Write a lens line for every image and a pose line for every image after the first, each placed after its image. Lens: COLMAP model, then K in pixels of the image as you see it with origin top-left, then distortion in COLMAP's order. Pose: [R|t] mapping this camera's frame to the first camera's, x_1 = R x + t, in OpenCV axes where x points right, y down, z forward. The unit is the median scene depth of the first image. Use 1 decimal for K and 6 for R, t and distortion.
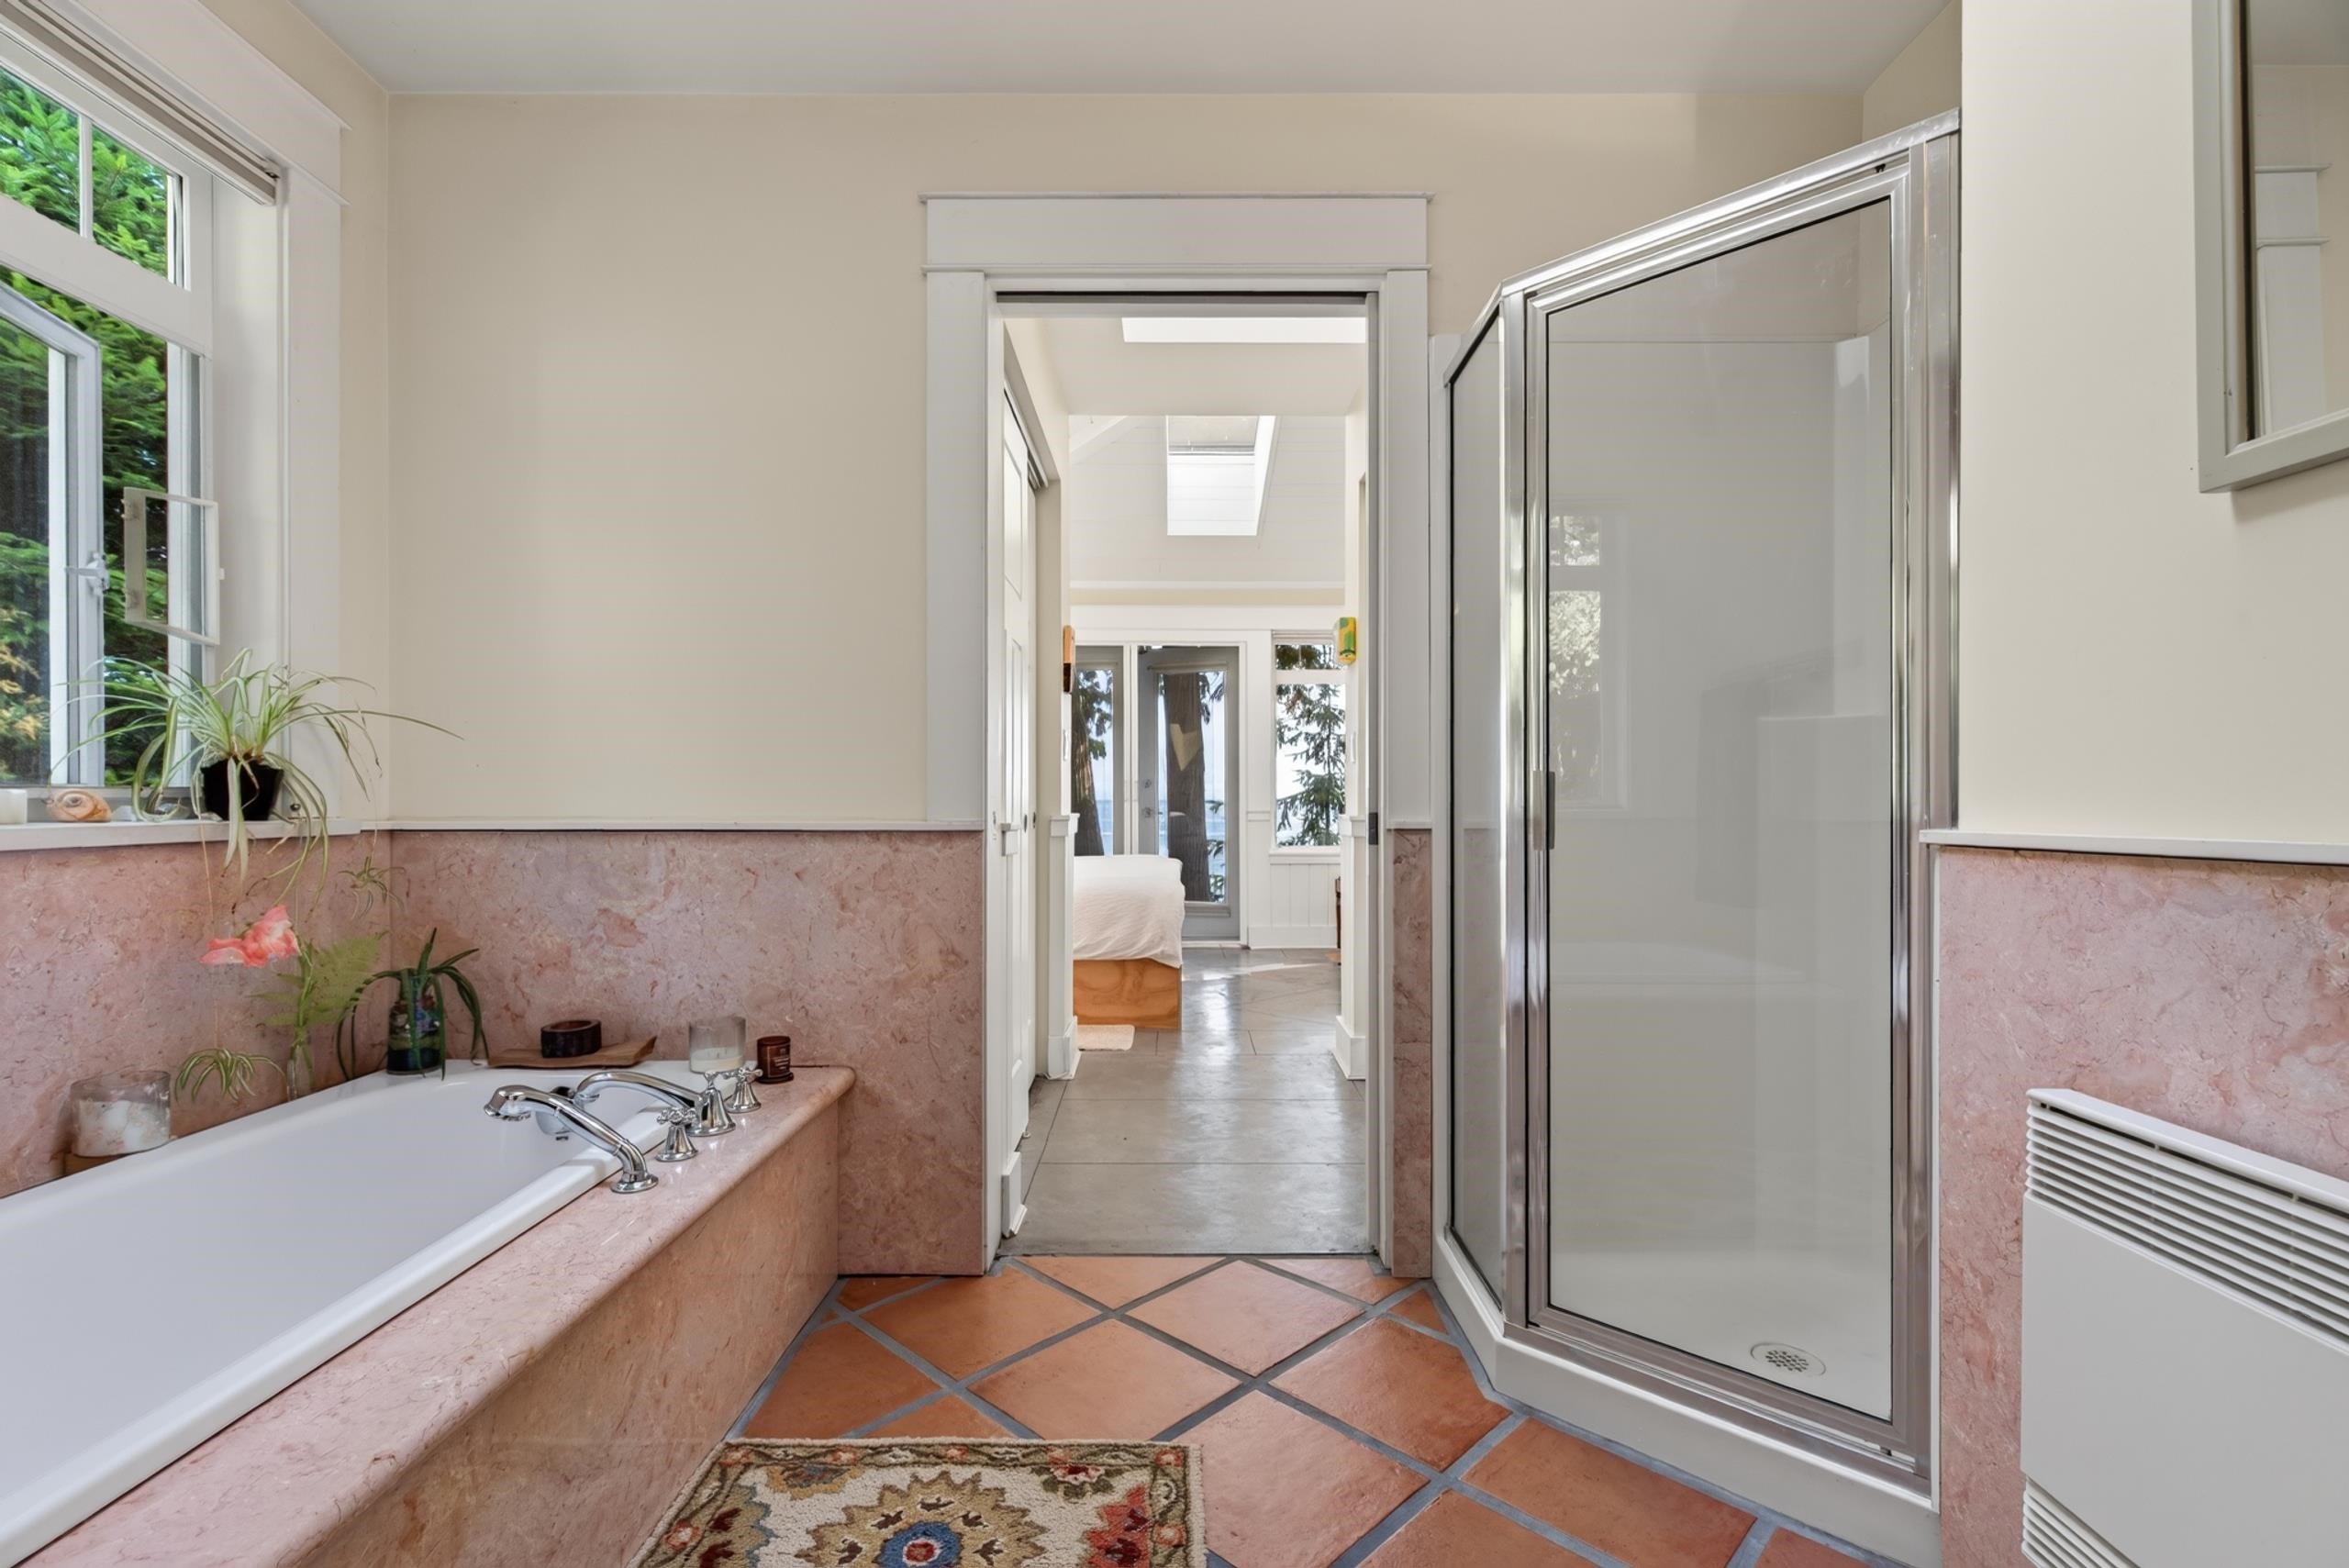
lens RADIAL K [[1052.7, 0, 1162.3], [0, 1052.7, 793.6], [0, 0, 1]] dist [0.000400, 0.000172]
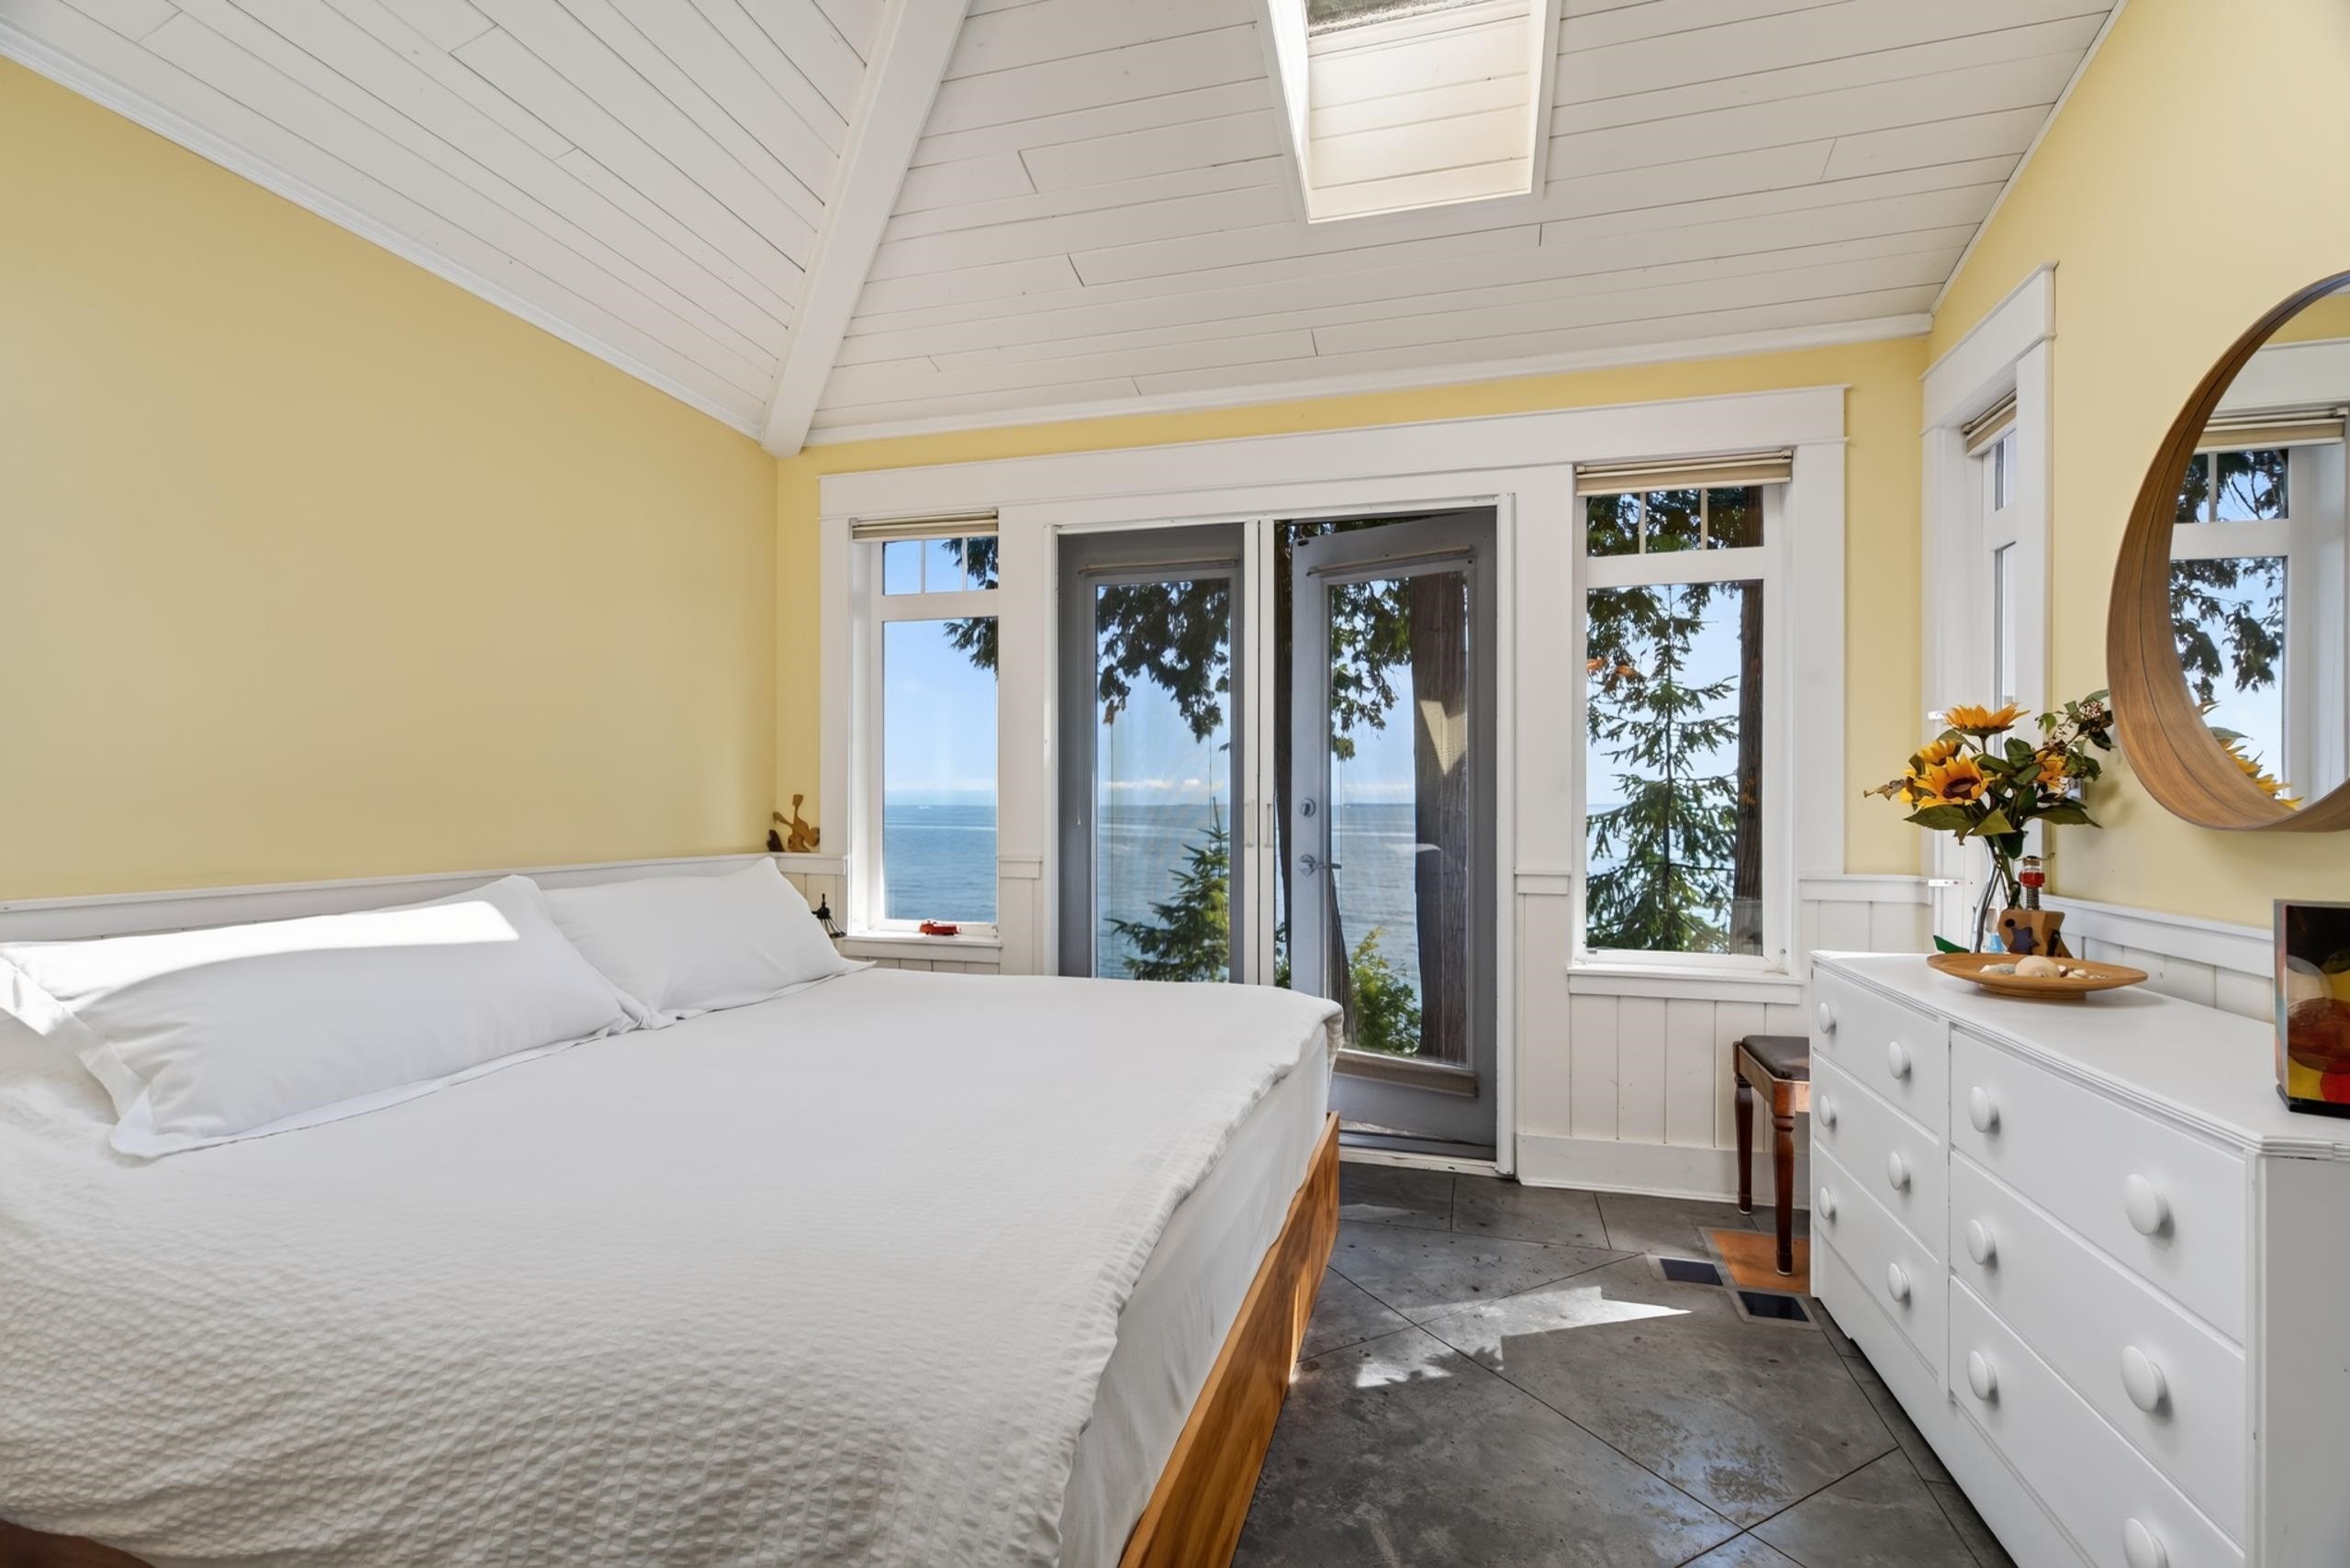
lens RADIAL K [[1051.0, 0, 1164.1], [0, 1051.0, 791.2], [0, 0, 1]] dist [0.001650, 0.000068]
pose [[0.961754, 0.000926, -0.273913, 0.025973], [-0.002493, 0.999982, -0.005371, -0.006321], [0.273903, 0.005848, 0.961739, 0.229123]]
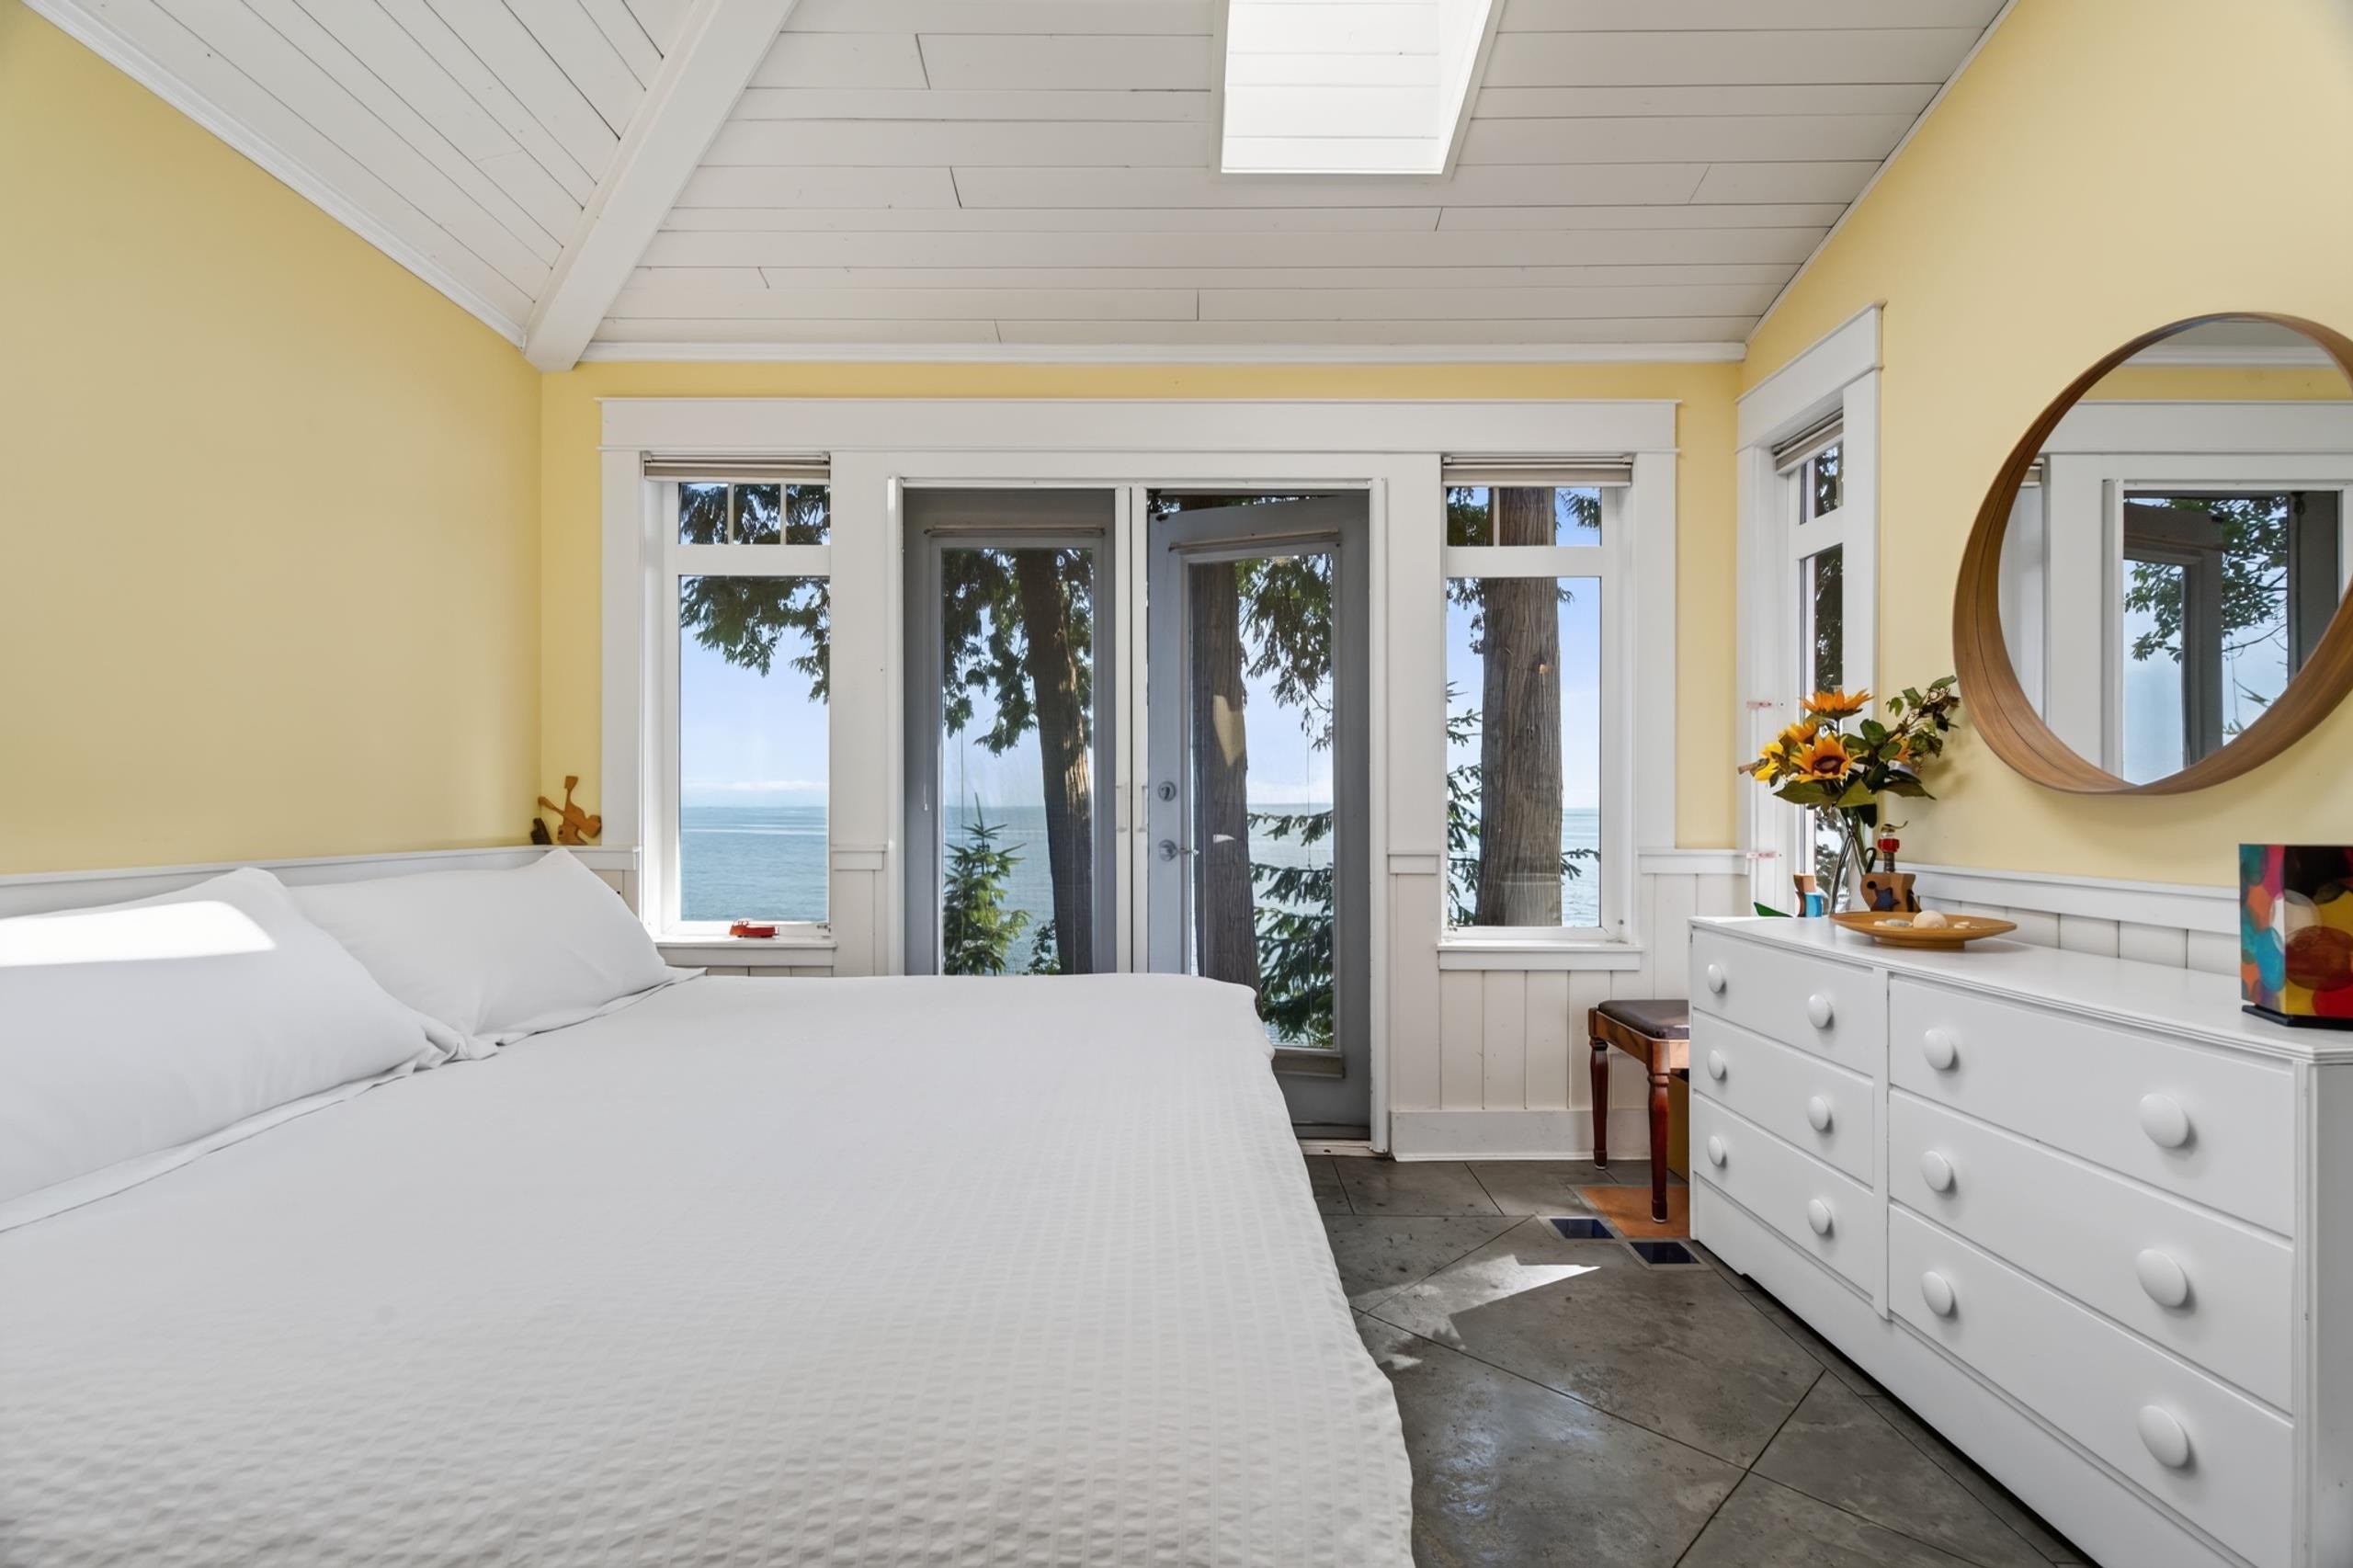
lens RADIAL K [[1054.5, 0, 1164.3], [0, 1054.5, 793.7], [0, 0, 1]] dist [0.000400, 0.000172]
pose [[0.999949, 0.002959, -0.009612, -0.004470], [-0.003004, 0.999985, -0.004671, -0.002667], [0.009598, 0.004699, 0.999943, 0.236349]]
